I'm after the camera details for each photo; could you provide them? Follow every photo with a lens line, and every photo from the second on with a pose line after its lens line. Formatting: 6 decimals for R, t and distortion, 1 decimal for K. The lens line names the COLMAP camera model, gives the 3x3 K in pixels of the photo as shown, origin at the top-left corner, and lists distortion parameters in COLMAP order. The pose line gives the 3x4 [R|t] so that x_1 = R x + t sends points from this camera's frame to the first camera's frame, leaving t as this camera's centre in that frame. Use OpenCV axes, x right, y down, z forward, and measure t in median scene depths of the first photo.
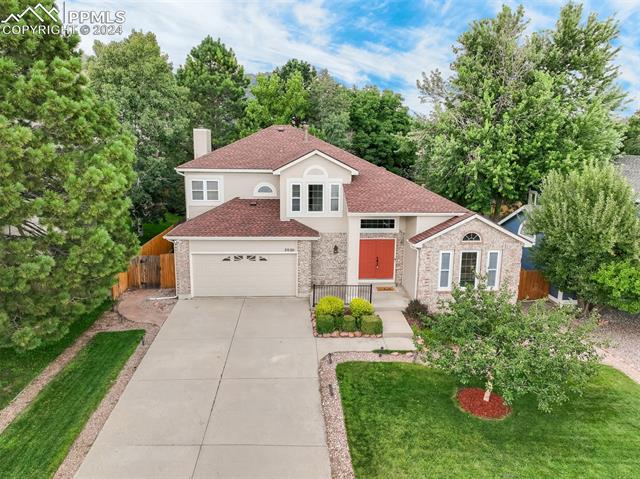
lens RADIAL K [[446.1, 0, 318.4], [0, 446.1, 249.3], [0, 0, 1]] dist [0.007250, 0.000748]
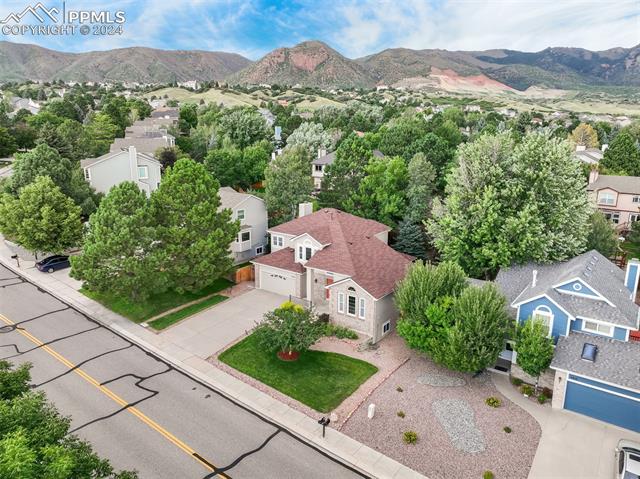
lens RADIAL K [[442.0, 0, 321.9], [0, 442.0, 238.3], [0, 0, 1]] dist [0.004828, 0.001028]
pose [[0.777039, 0.141786, -0.613276, 1.297253], [-0.142482, 0.988631, 0.048037, -0.298637], [0.613115, 0.050054, 0.788407, -0.584006]]
